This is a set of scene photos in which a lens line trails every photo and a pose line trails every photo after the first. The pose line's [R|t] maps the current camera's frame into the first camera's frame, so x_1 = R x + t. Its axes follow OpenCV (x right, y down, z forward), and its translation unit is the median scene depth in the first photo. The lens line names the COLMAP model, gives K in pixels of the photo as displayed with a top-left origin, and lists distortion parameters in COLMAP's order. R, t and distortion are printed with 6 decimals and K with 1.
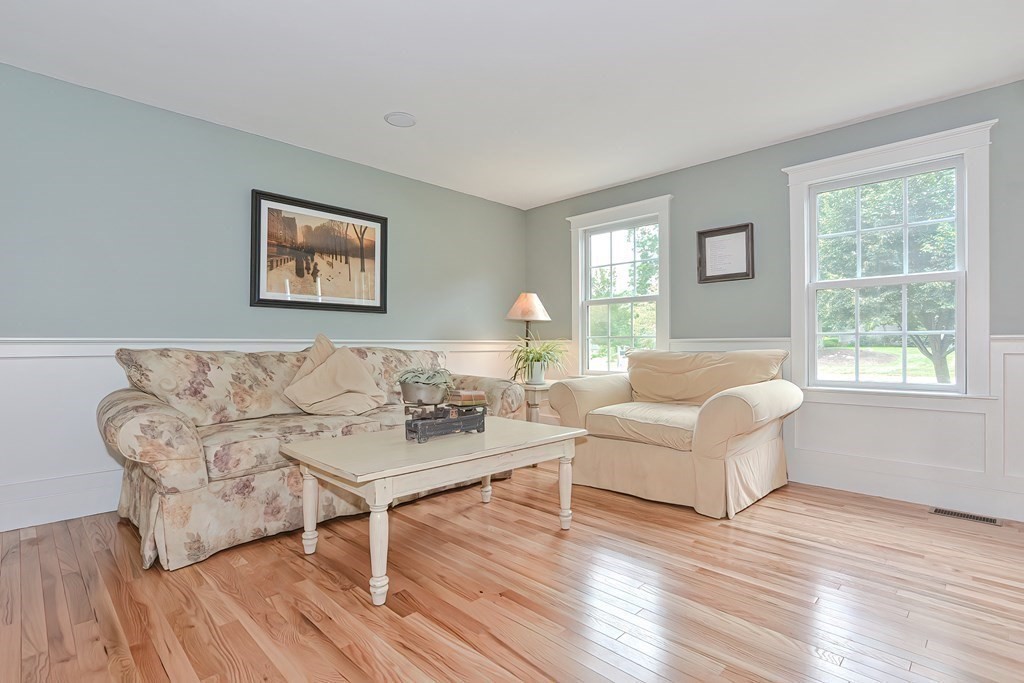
lens RADIAL K [[493.3, 0, 508.8], [0, 493.3, 345.0], [0, 0, 1]] dist [-0.001062, 0.000287]
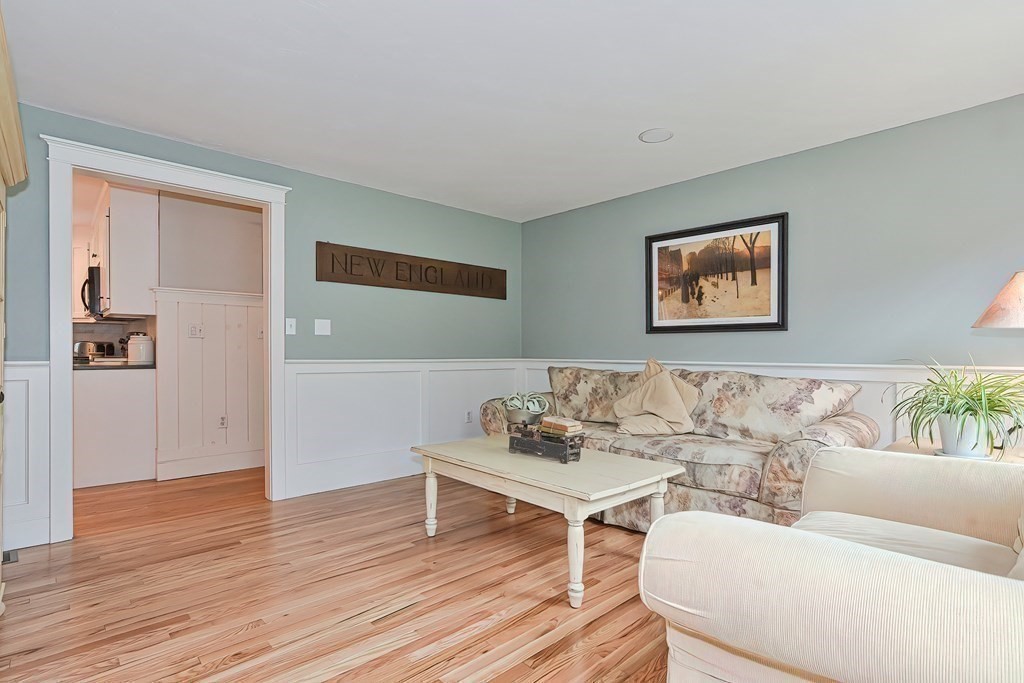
lens RADIAL K [[505.9, 0, 510.6], [0, 505.9, 350.1], [0, 0, 1]] dist [-0.005470, -0.000089]
pose [[-0.020476, -0.001112, -0.999790, 0.661896], [-0.005034, 0.999987, -0.001009, -0.032411], [0.999778, 0.005012, -0.020481, 0.634790]]
